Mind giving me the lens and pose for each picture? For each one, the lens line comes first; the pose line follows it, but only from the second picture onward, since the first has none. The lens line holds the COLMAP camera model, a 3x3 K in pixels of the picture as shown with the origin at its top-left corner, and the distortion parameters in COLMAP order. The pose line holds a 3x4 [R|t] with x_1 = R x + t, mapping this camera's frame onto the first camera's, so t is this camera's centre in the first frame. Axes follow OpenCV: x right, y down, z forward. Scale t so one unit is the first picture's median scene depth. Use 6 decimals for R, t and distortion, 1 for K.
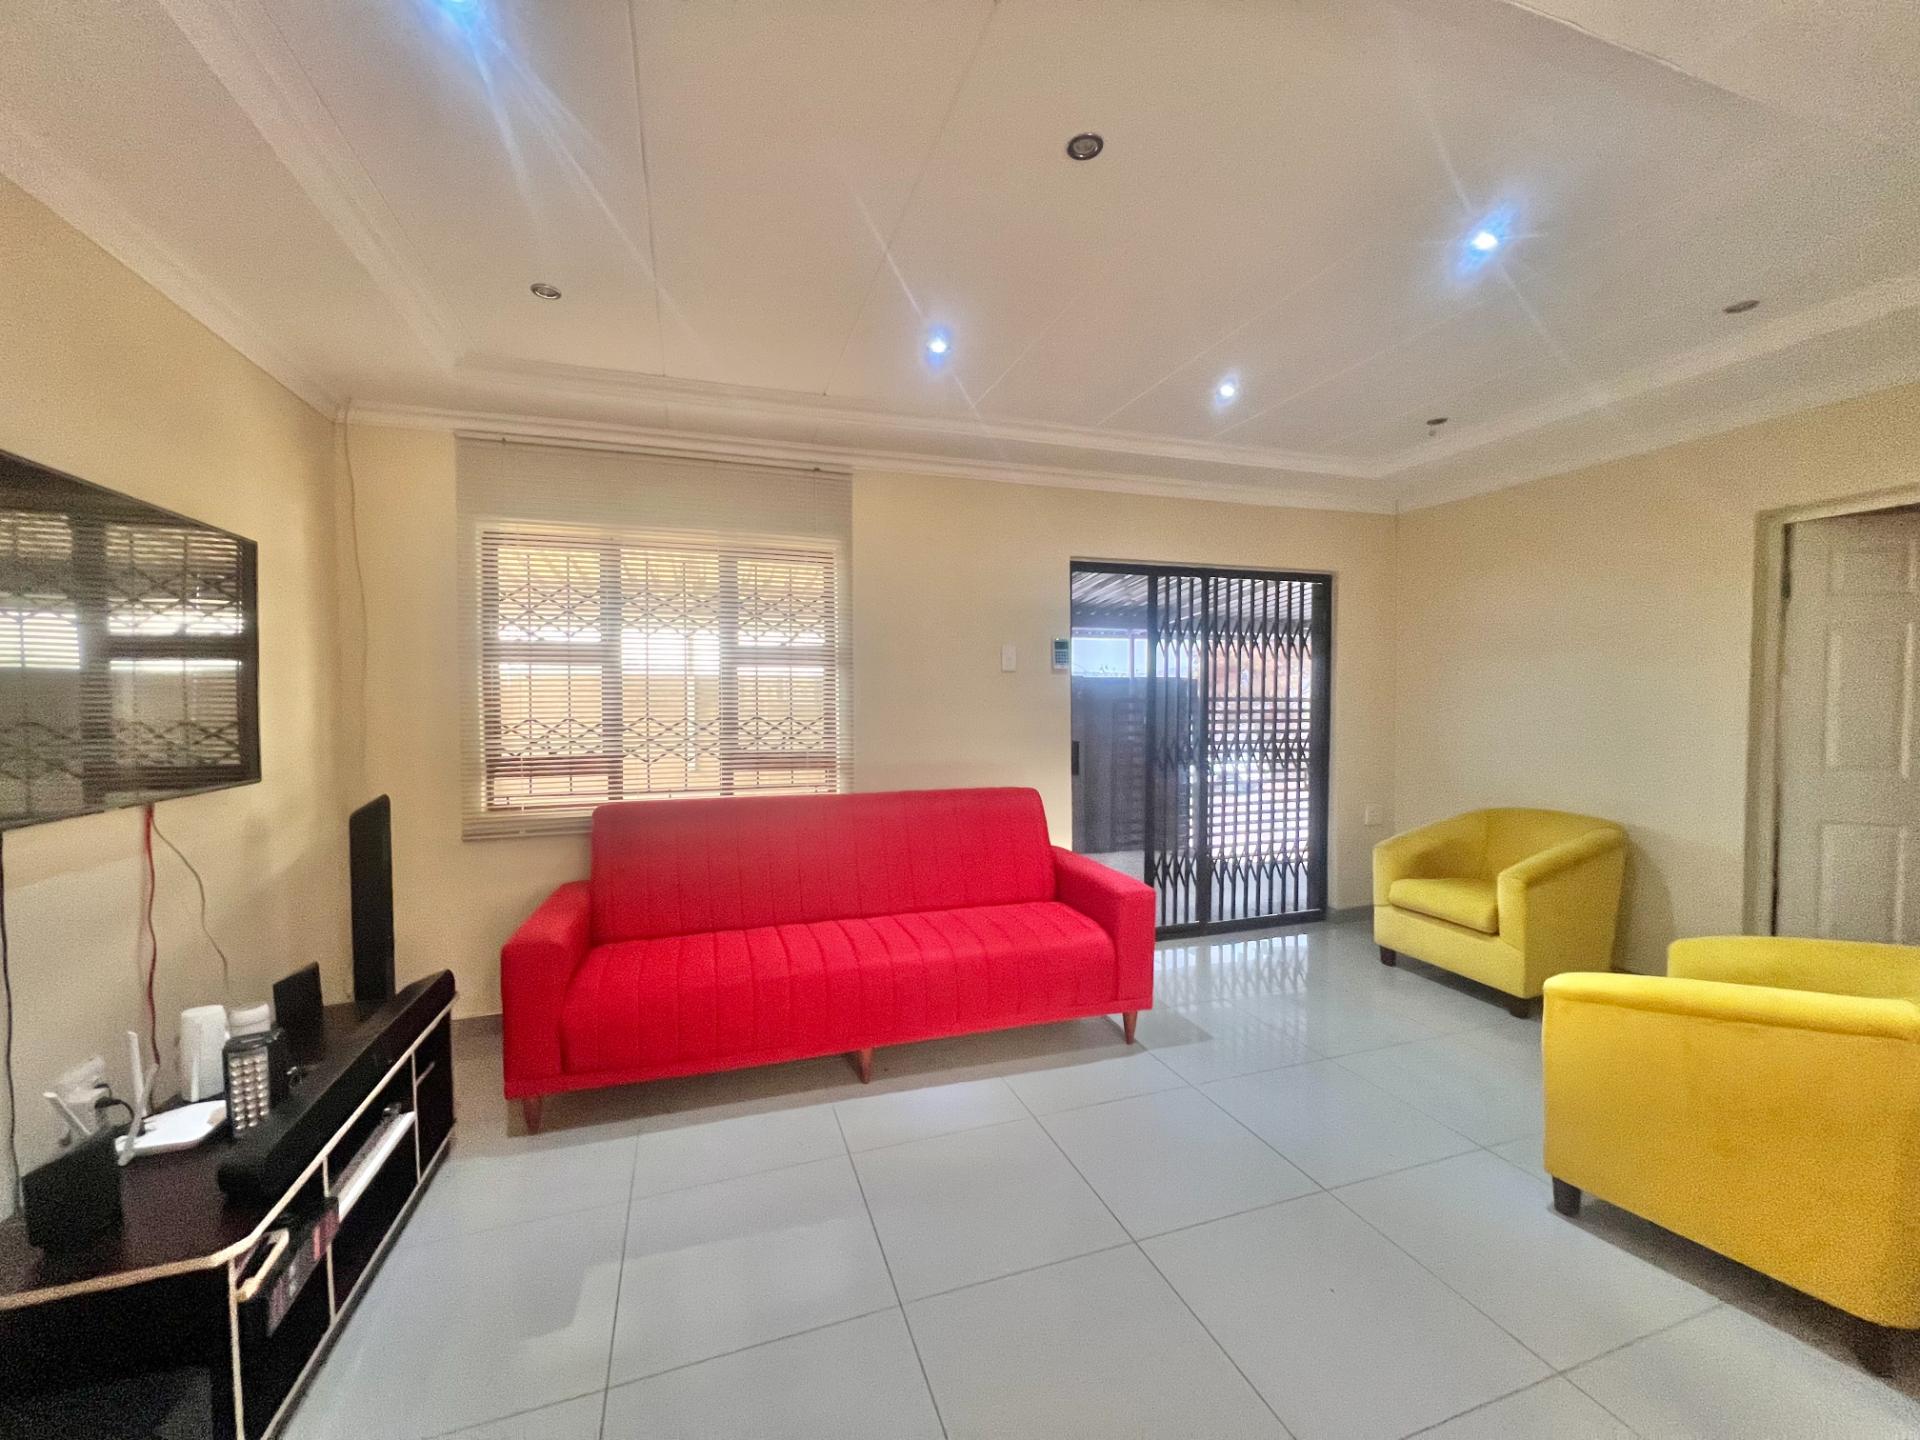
lens RADIAL K [[775.7, 0, 951.8], [0, 775.7, 724.8], [0, 0, 1]] dist [0.000817, 0.000468]
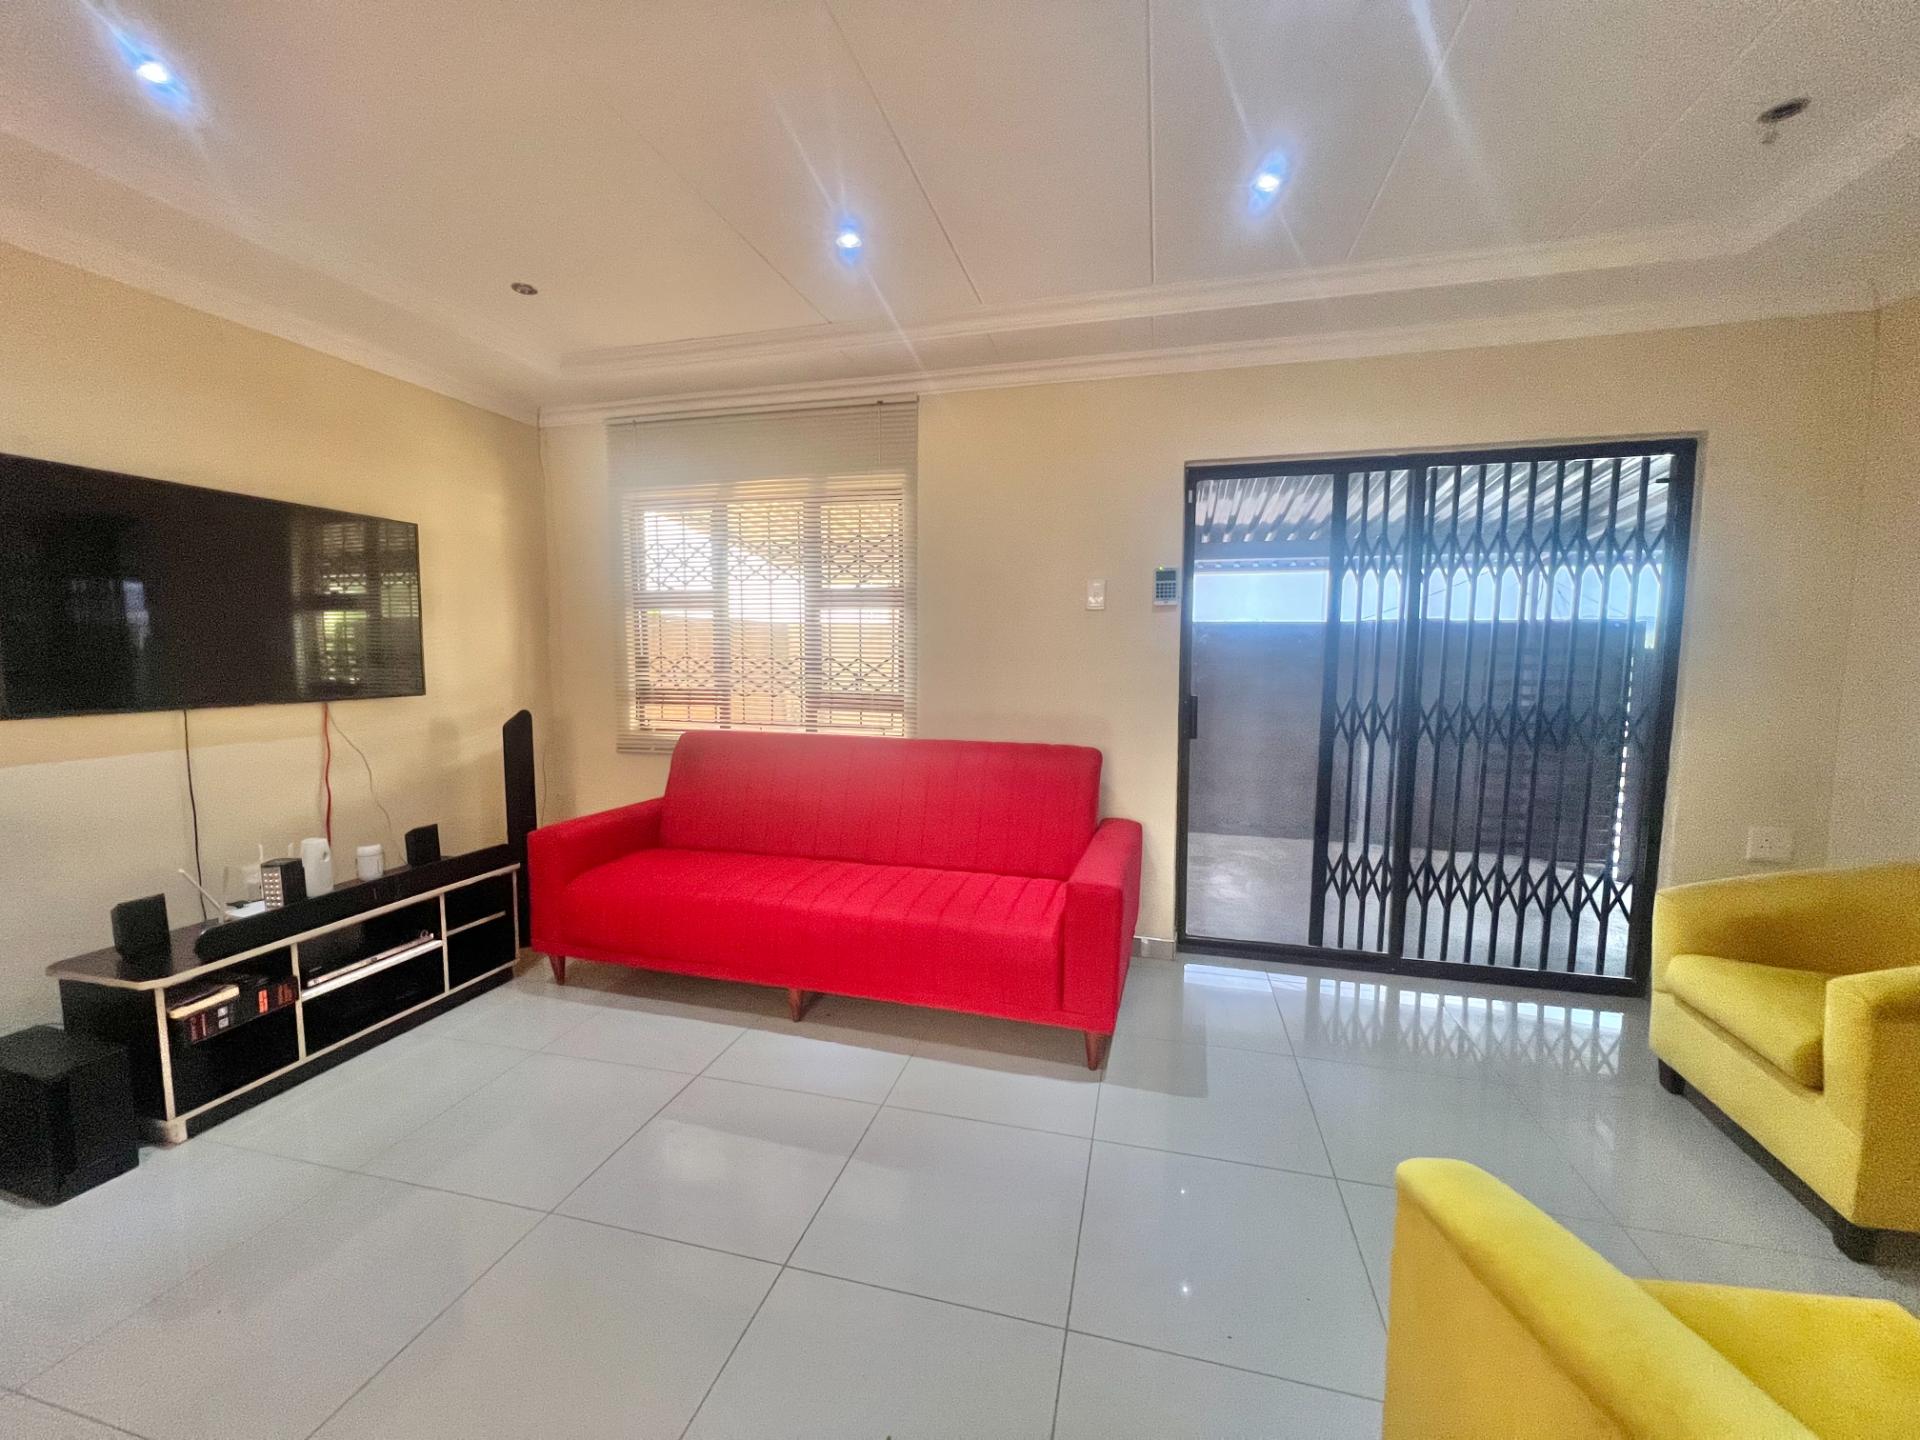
lens RADIAL K [[775.7, 0, 950.7], [0, 775.7, 720.8], [0, 0, 1]] dist [0.000817, 0.000468]
pose [[0.832786, 0.059559, -0.550381, 0.533289], [-0.027388, 0.997411, 0.066493, 0.000584], [0.552916, -0.040301, 0.832262, 0.263313]]
